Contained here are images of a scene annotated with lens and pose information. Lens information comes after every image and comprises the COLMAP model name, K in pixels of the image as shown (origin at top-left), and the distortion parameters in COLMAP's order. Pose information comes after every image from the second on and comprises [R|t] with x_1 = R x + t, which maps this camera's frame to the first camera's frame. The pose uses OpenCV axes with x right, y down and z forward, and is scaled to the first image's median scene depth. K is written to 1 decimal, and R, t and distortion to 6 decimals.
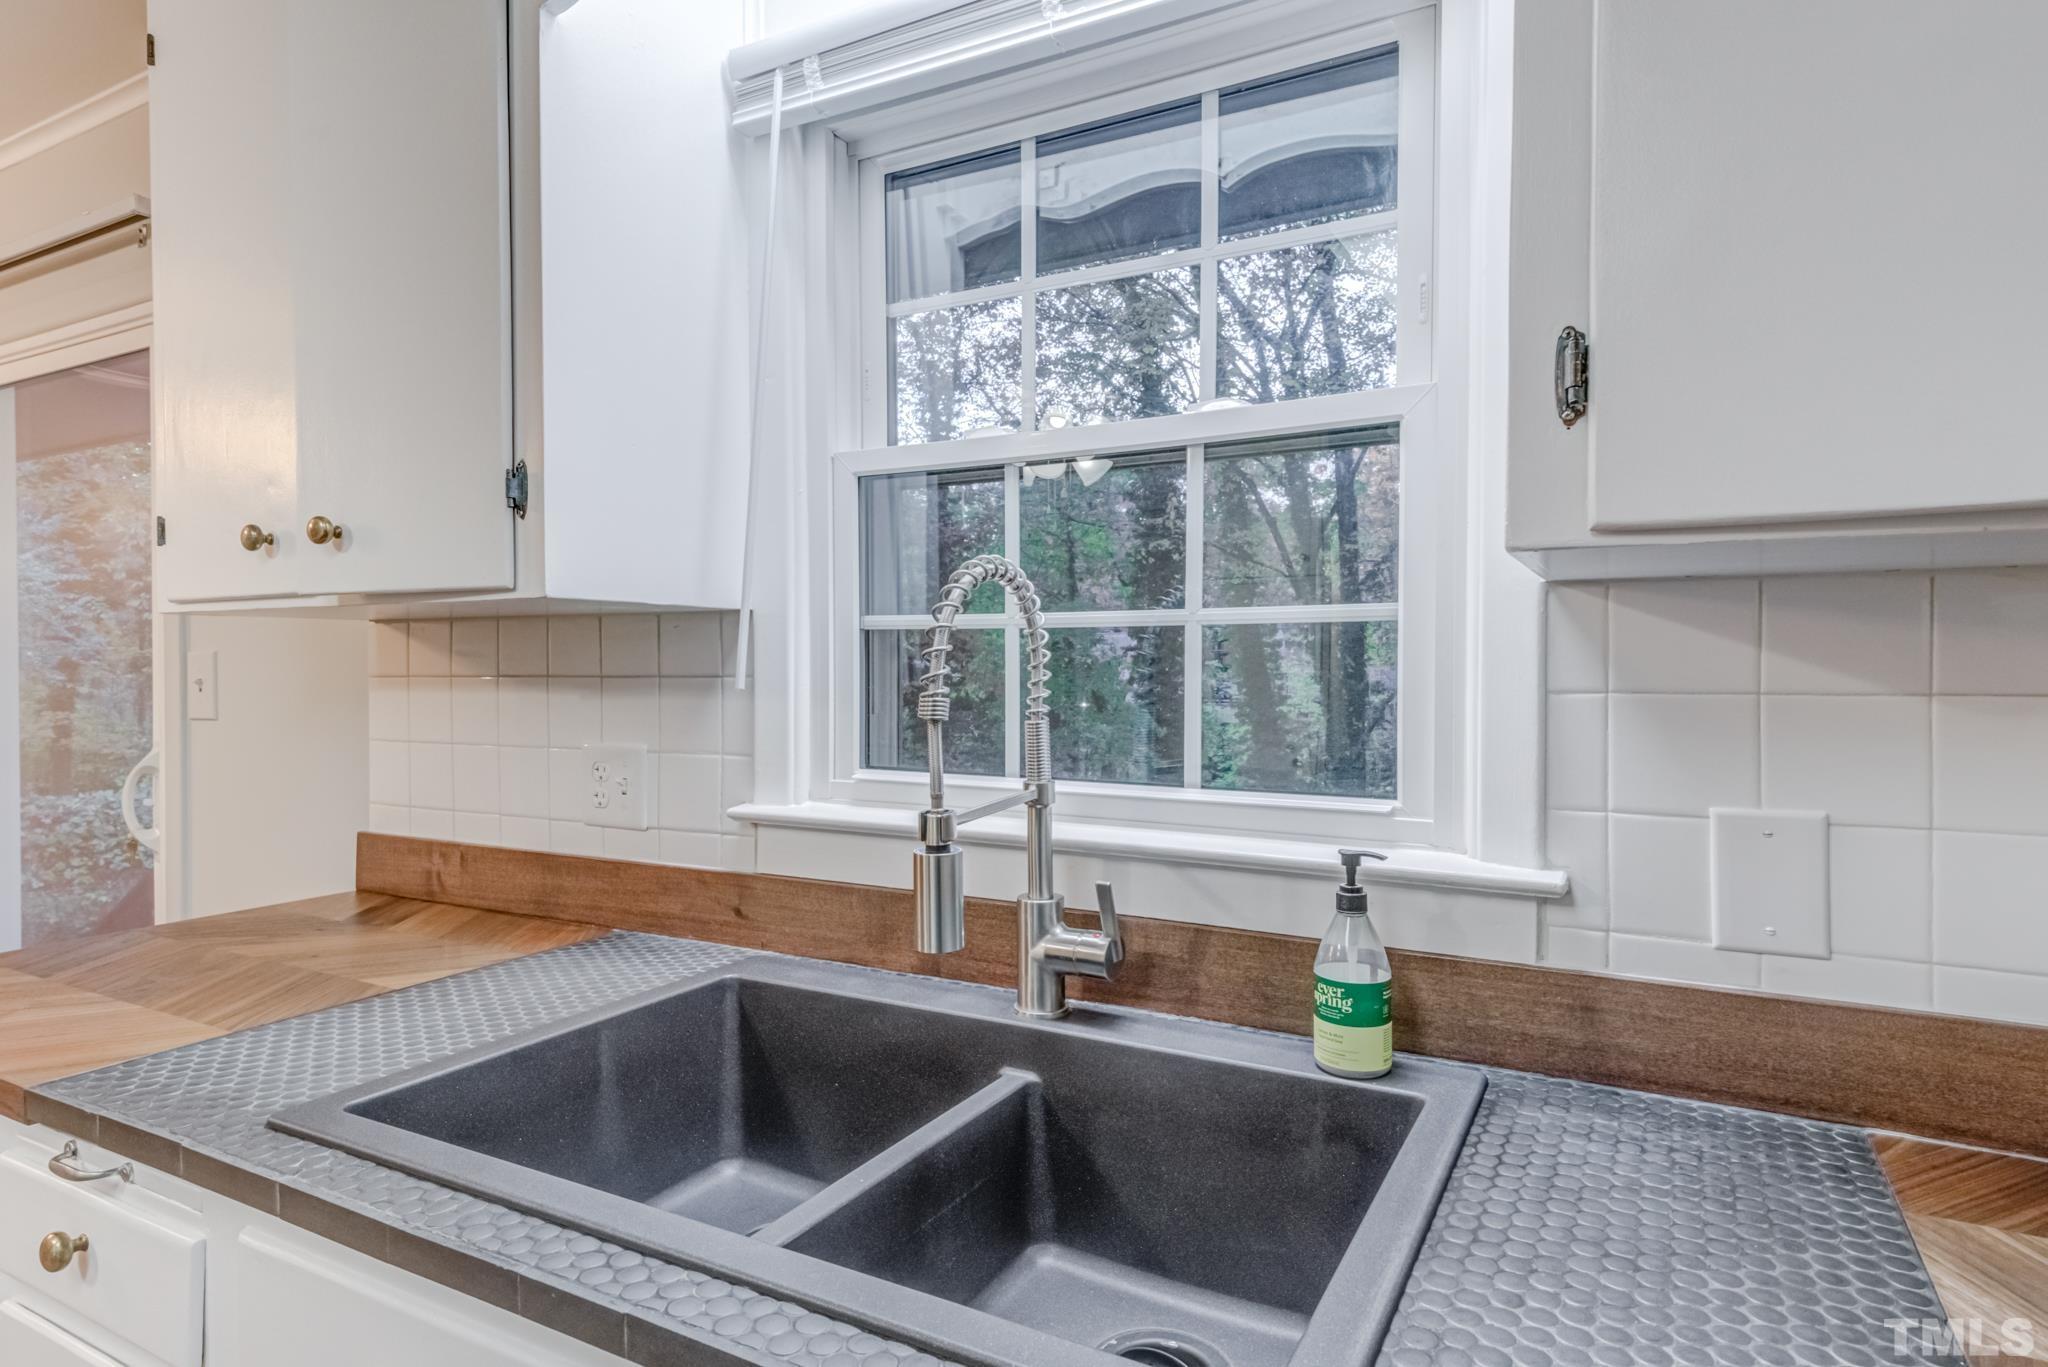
lens RADIAL K [[1049.7, 0, 1021.5], [0, 1049.7, 694.4], [0, 0, 1]] dist [0.003282, 0.000385]
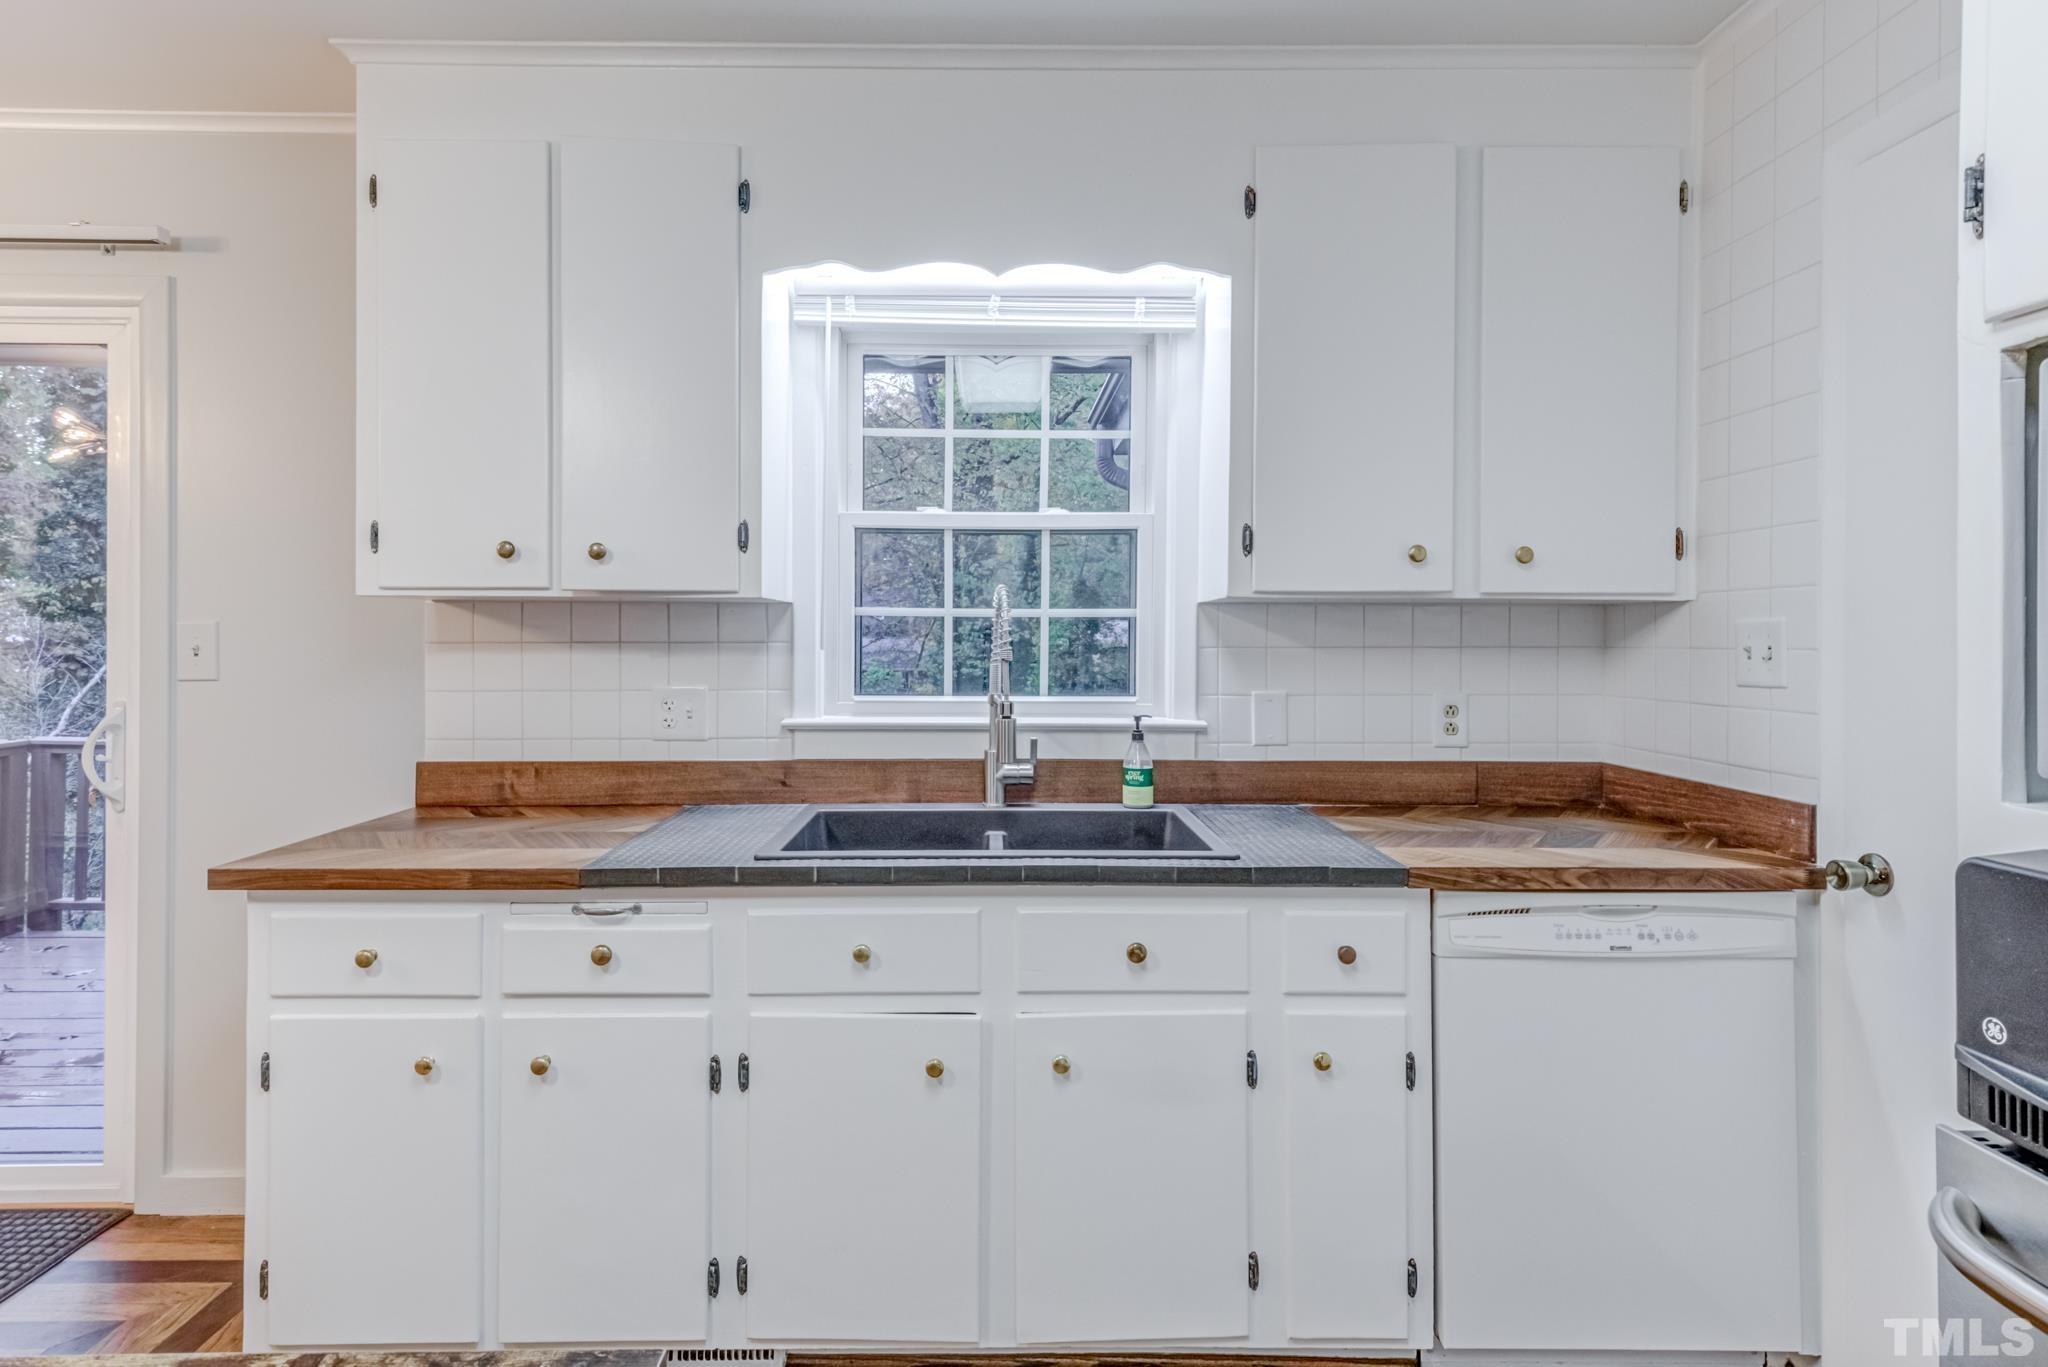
lens RADIAL K [[1076.9, 0, 1013.8], [0, 1076.9, 693.8], [0, 0, 1]] dist [0.019686, -0.000806]
pose [[0.845418, -0.027105, 0.533418, -1.048934], [0.012371, 0.999437, 0.031178, 0.018881], [-0.533963, -0.019760, 0.845277, -0.777829]]
